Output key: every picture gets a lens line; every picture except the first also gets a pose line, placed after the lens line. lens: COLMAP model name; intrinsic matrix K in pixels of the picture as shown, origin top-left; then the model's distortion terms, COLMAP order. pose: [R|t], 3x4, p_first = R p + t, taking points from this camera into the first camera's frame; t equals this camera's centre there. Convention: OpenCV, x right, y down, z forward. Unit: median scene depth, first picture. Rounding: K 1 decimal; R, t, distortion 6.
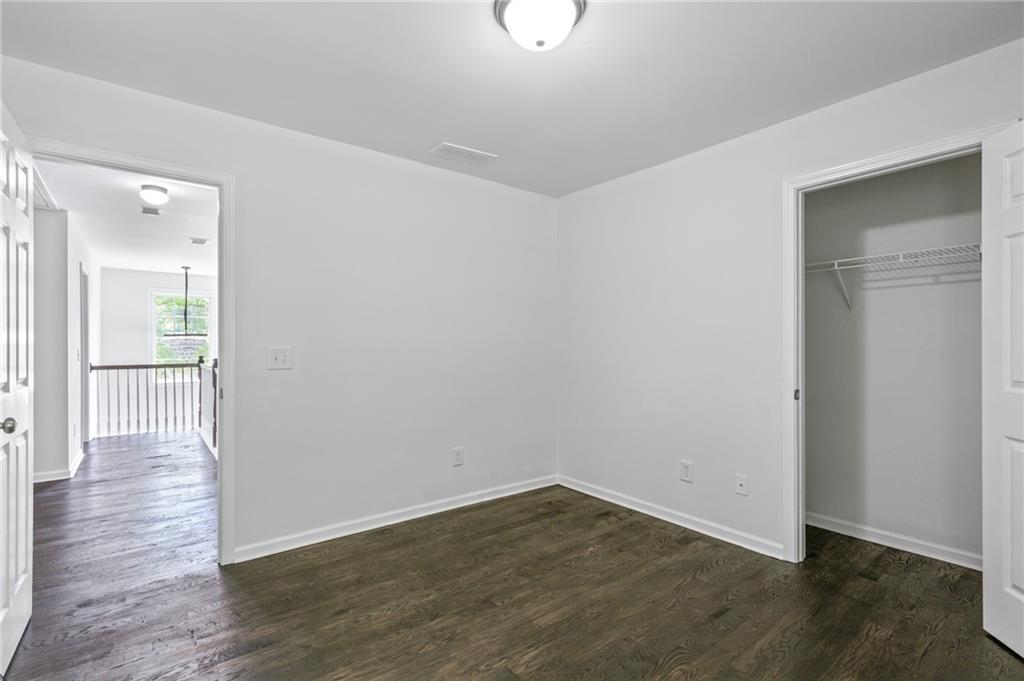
lens RADIAL K [[461.8, 0, 497.9], [0, 461.8, 340.7], [0, 0, 1]] dist [-0.000466, -0.000244]
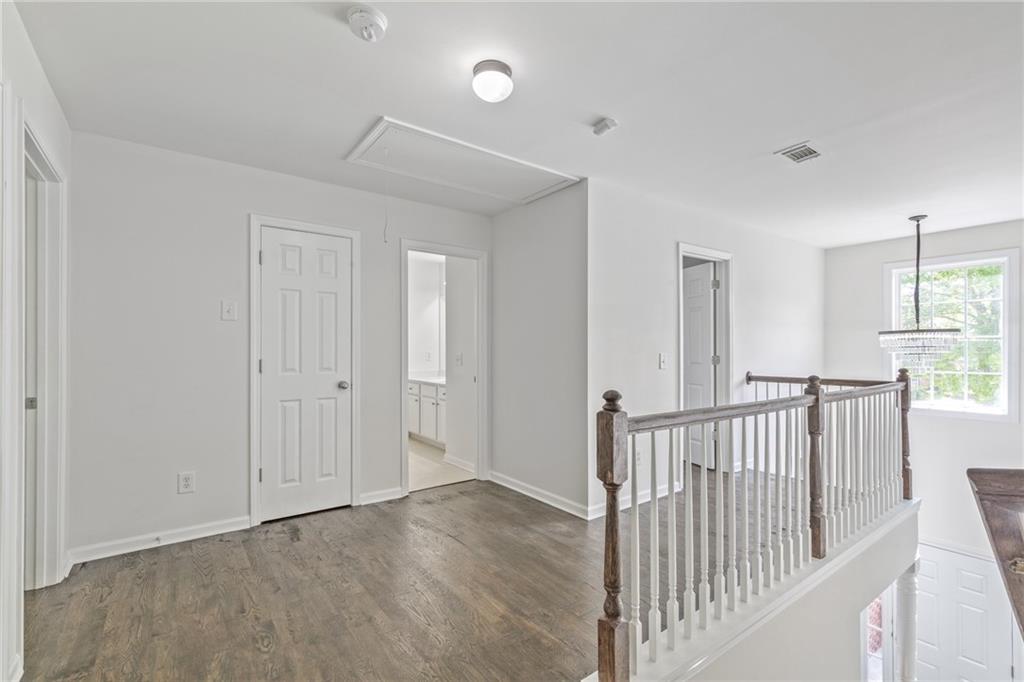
lens RADIAL K [[461.8, 0, 497.9], [0, 461.8, 341.2], [0, 0, 1]] dist [-0.000466, -0.000244]
pose [[-0.023585, -0.011327, -0.999658, -0.081181], [0.007147, 0.999908, -0.011498, 0.002718], [0.999696, -0.007415, -0.023502, 0.487857]]
